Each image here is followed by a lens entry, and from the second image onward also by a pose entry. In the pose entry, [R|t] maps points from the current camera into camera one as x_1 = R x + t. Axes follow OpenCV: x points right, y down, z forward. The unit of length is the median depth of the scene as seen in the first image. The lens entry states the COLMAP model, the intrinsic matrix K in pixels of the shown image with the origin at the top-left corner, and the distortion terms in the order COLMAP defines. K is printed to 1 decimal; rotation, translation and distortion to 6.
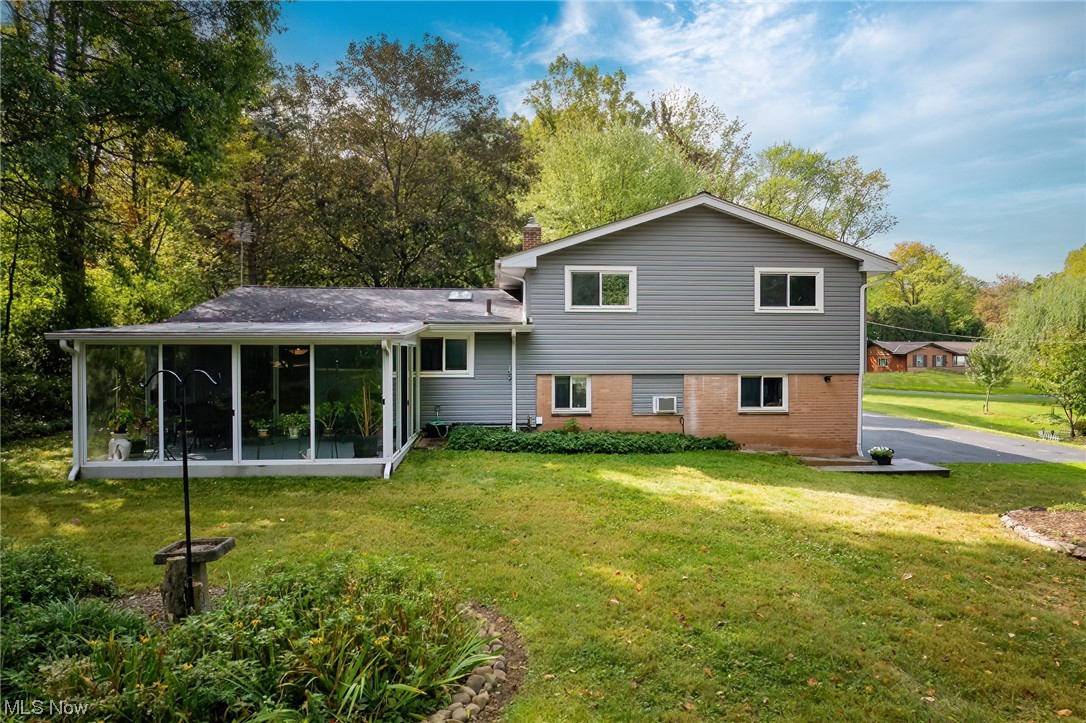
lens RADIAL K [[685.0, 0, 542.3], [0, 685.0, 364.3], [0, 0, 1]] dist [0.003979, 0.000658]
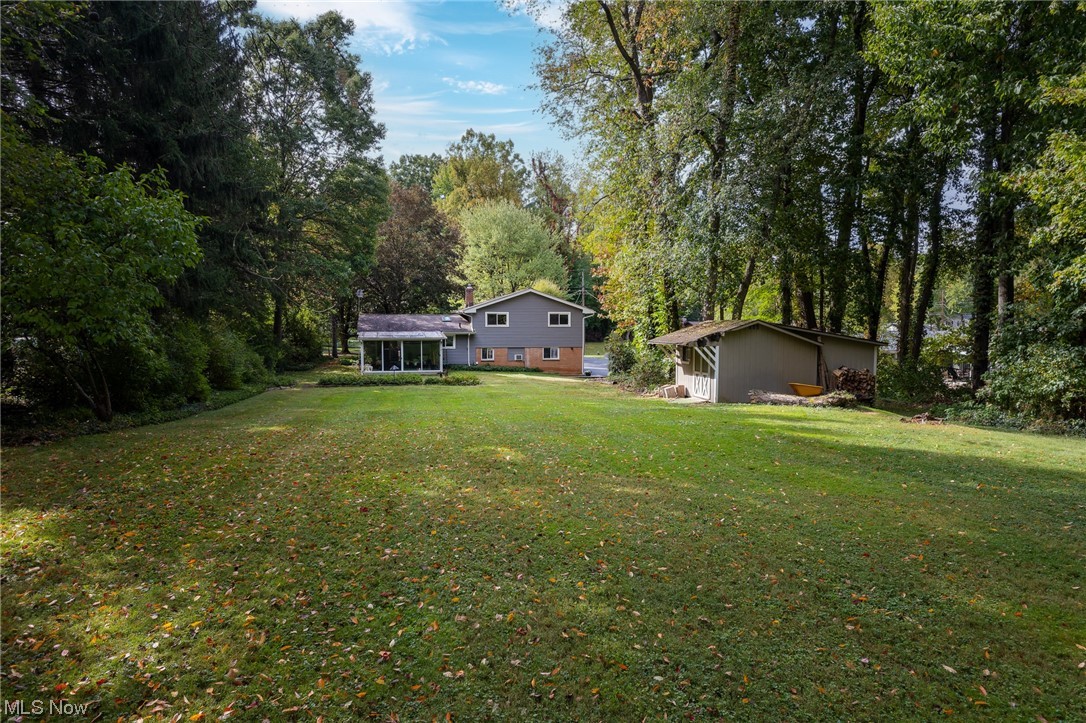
lens RADIAL K [[685.0, 0, 541.3], [0, 685.0, 360.4], [0, 0, 1]] dist [0.003979, 0.000658]
pose [[0.989086, -0.006821, 0.147181, -0.164444], [0.001493, 0.999341, 0.036277, -0.037197], [-0.147331, -0.035661, 0.988444, -1.987885]]
